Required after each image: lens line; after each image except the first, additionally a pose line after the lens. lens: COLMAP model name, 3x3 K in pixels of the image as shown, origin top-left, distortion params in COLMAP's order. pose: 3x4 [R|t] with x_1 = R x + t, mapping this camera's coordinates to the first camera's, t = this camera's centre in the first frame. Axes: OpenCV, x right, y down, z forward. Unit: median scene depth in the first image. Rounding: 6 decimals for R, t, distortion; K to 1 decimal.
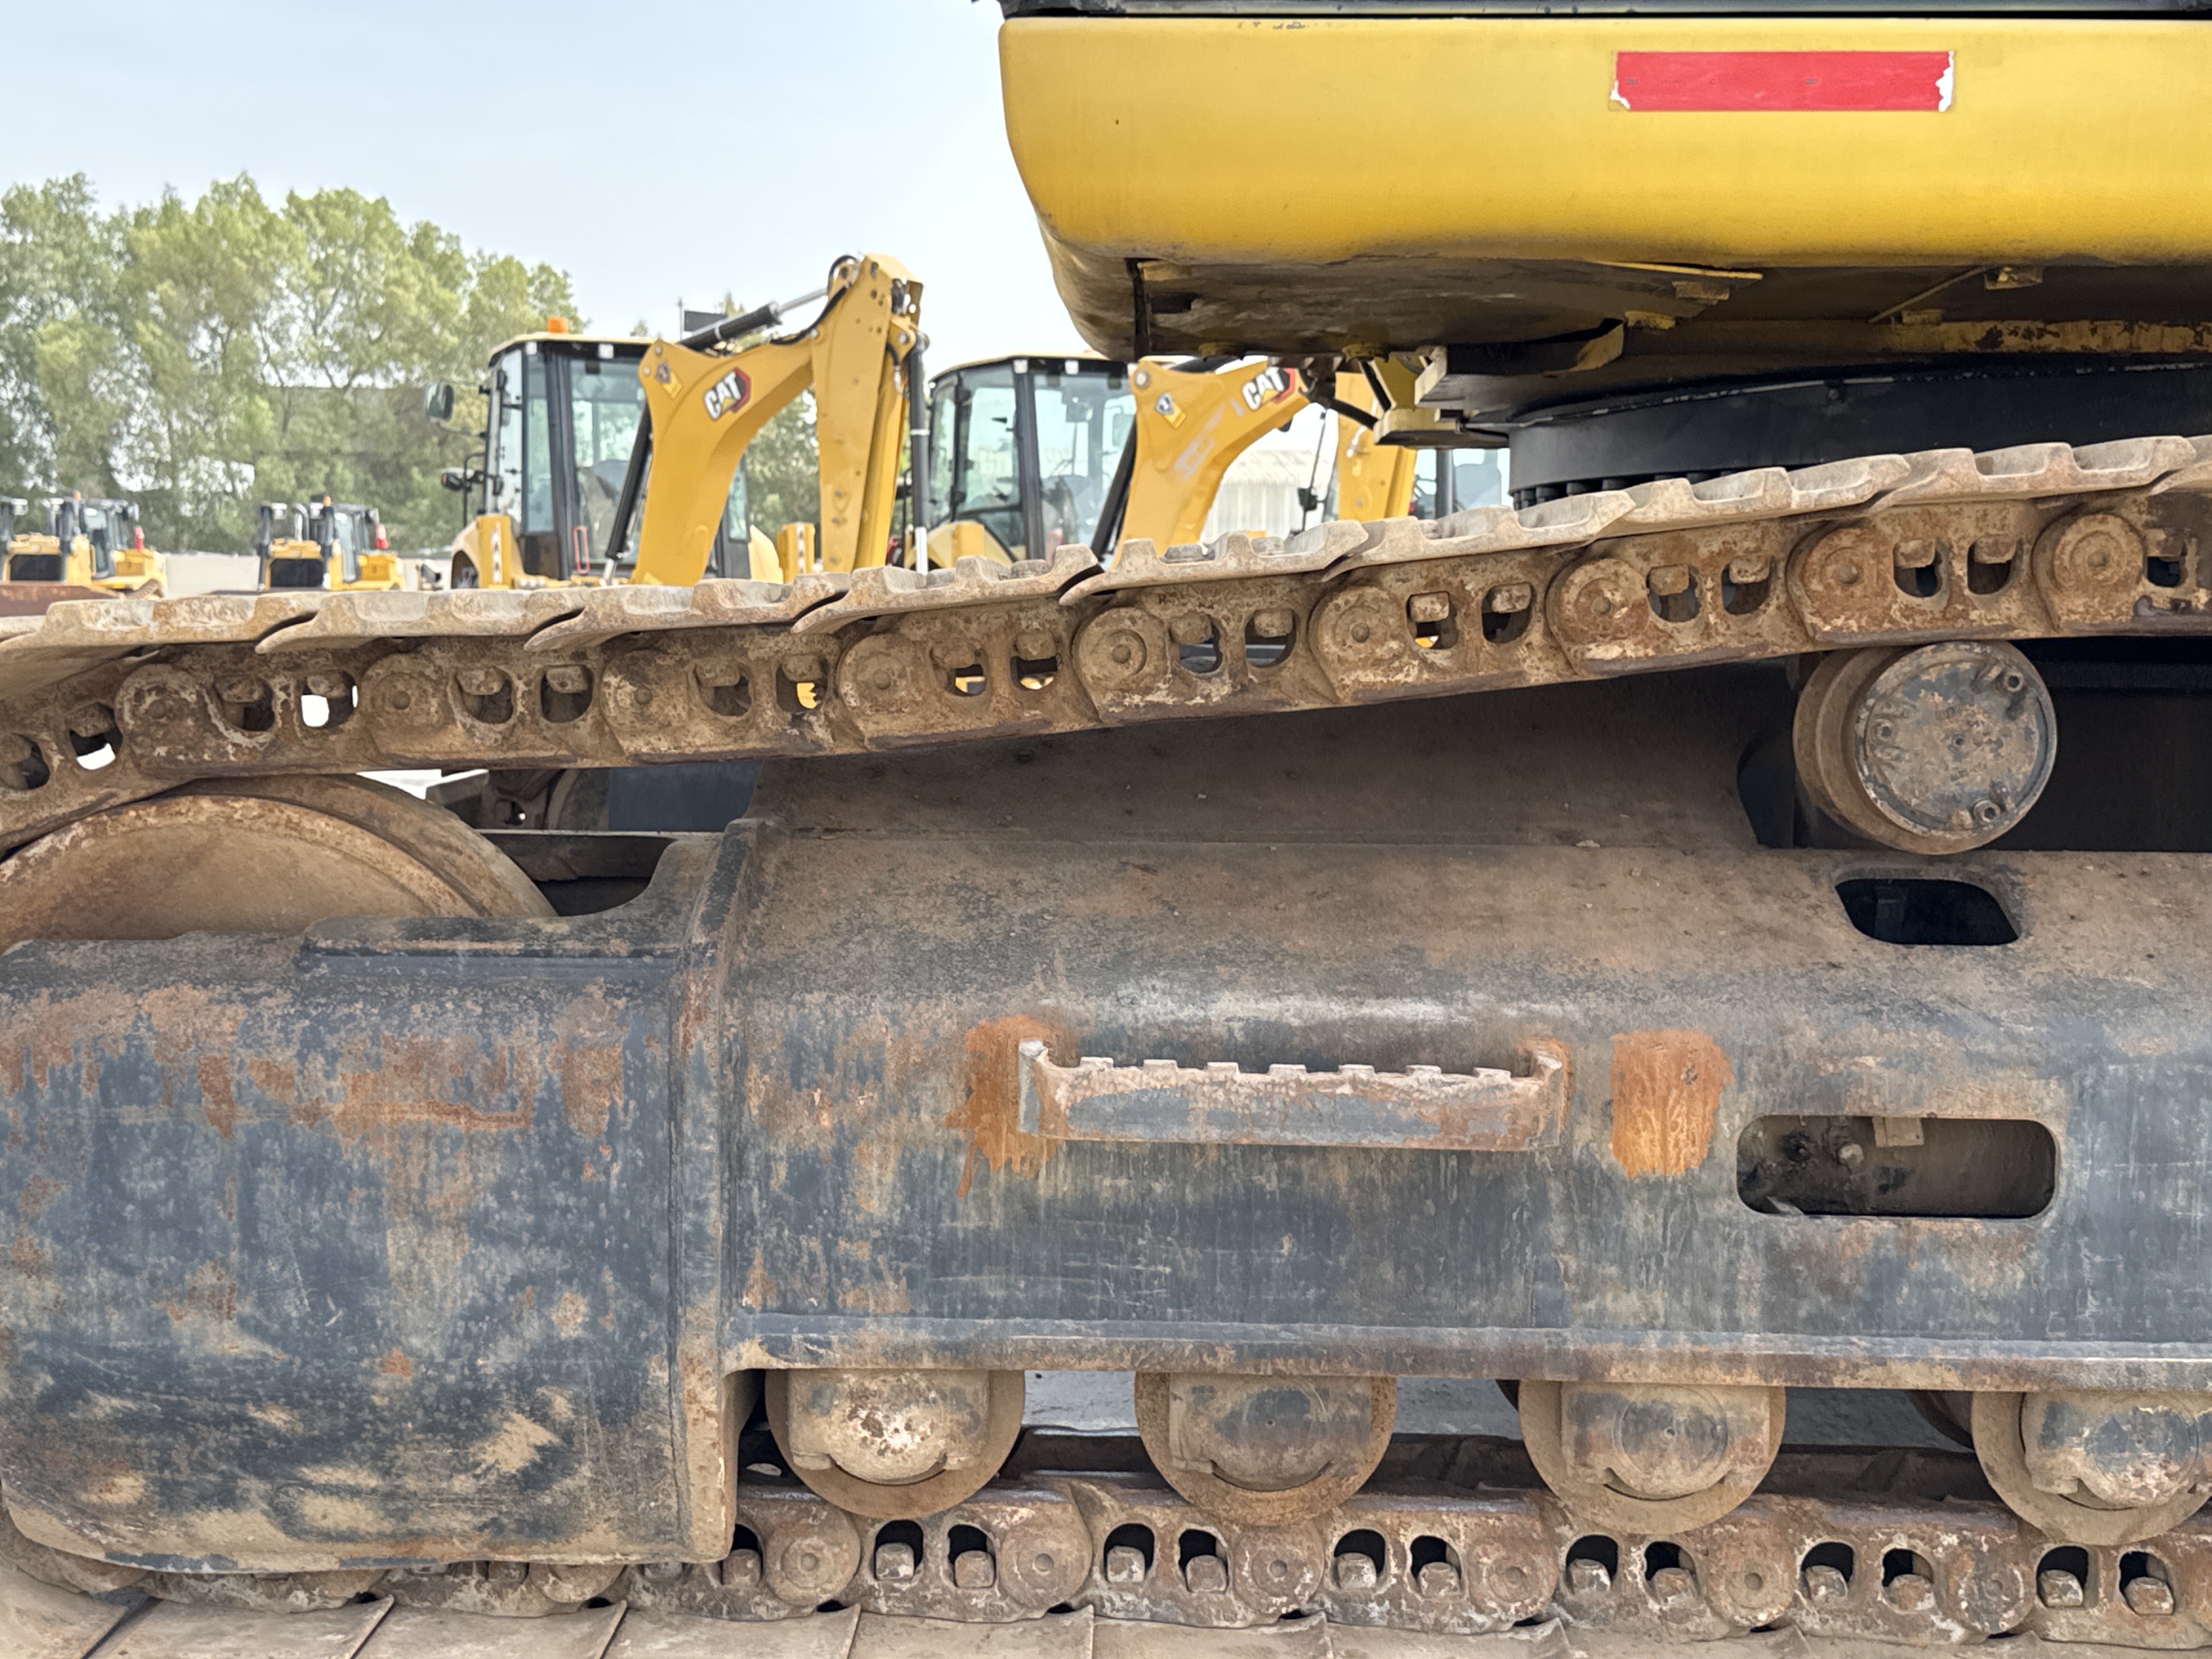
lens RADIAL K [[2709.2, 0, 1106.1], [0, 2709.2, 831.3], [0, 0, 1]] dist [0.016353, 0.000000]
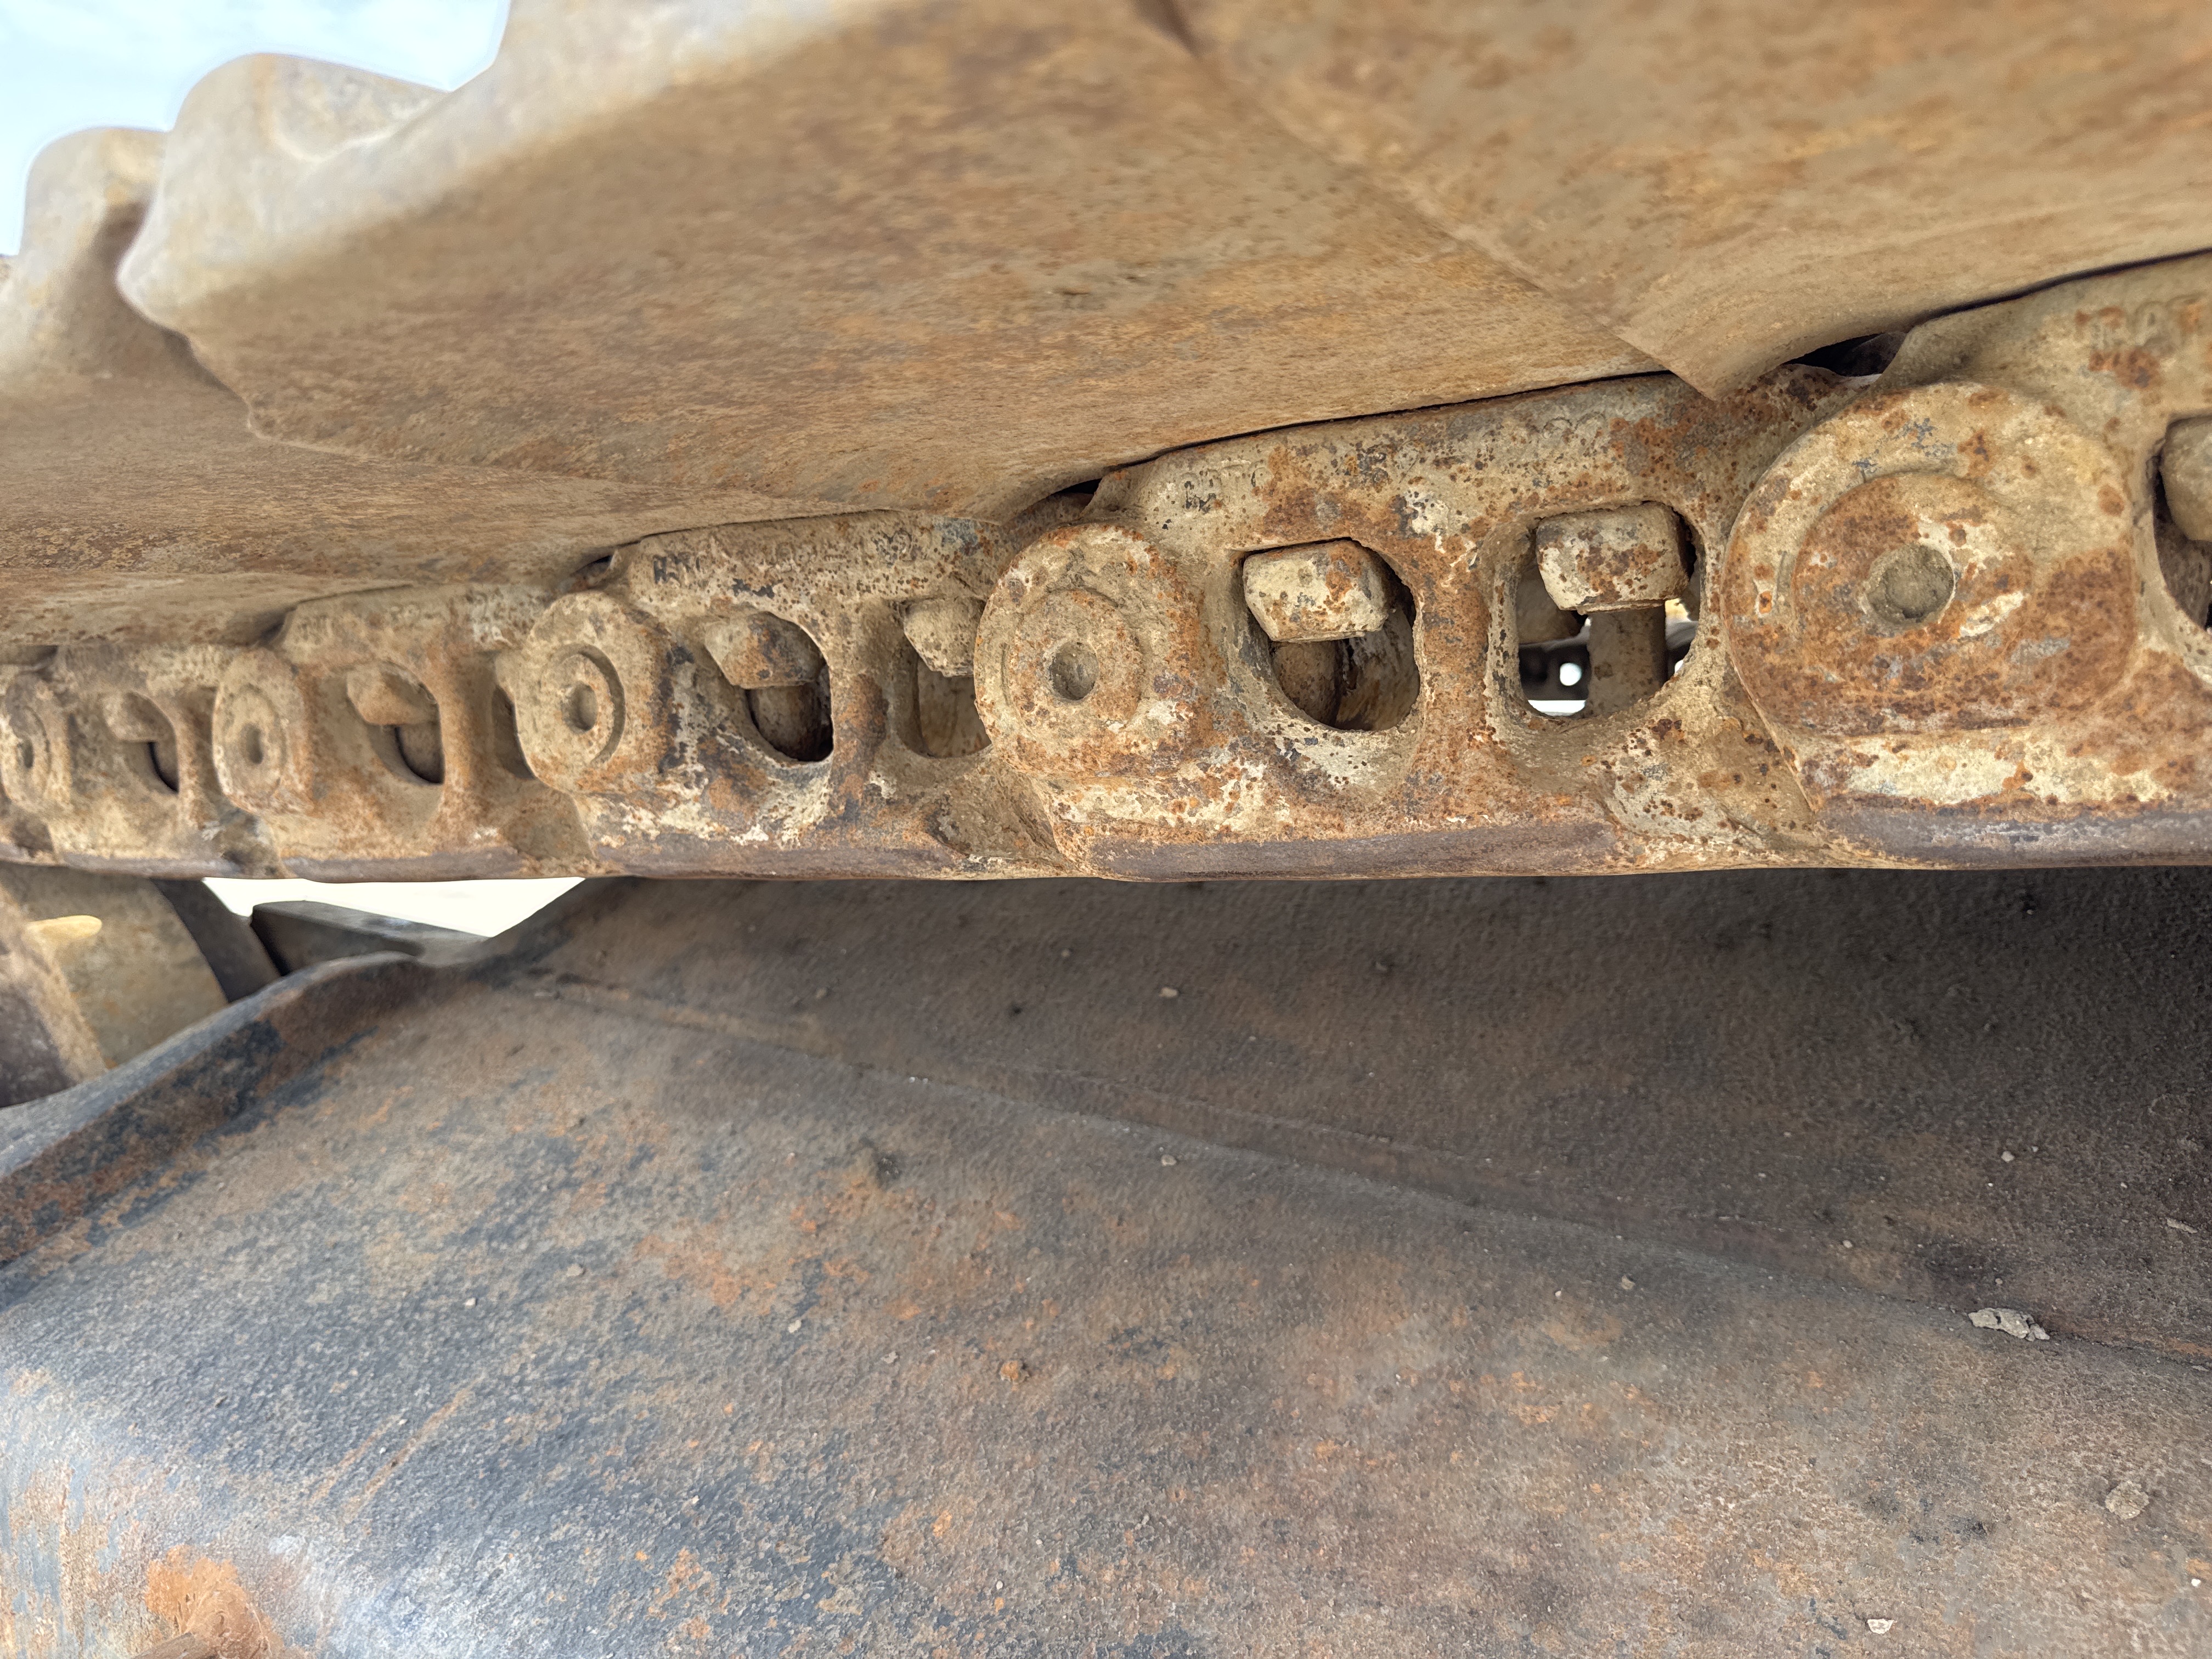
lens RADIAL K [[1608.2, 0, 1106.3], [0, 1608.2, 833.2], [0, 0, 1]] dist [-0.014295, -0.009724]
pose [[0.835904, 0.079674, -0.543062, 0.200754], [-0.054906, 0.996583, 0.061698, -0.065479], [0.546122, -0.021757, 0.837423, 0.834843]]
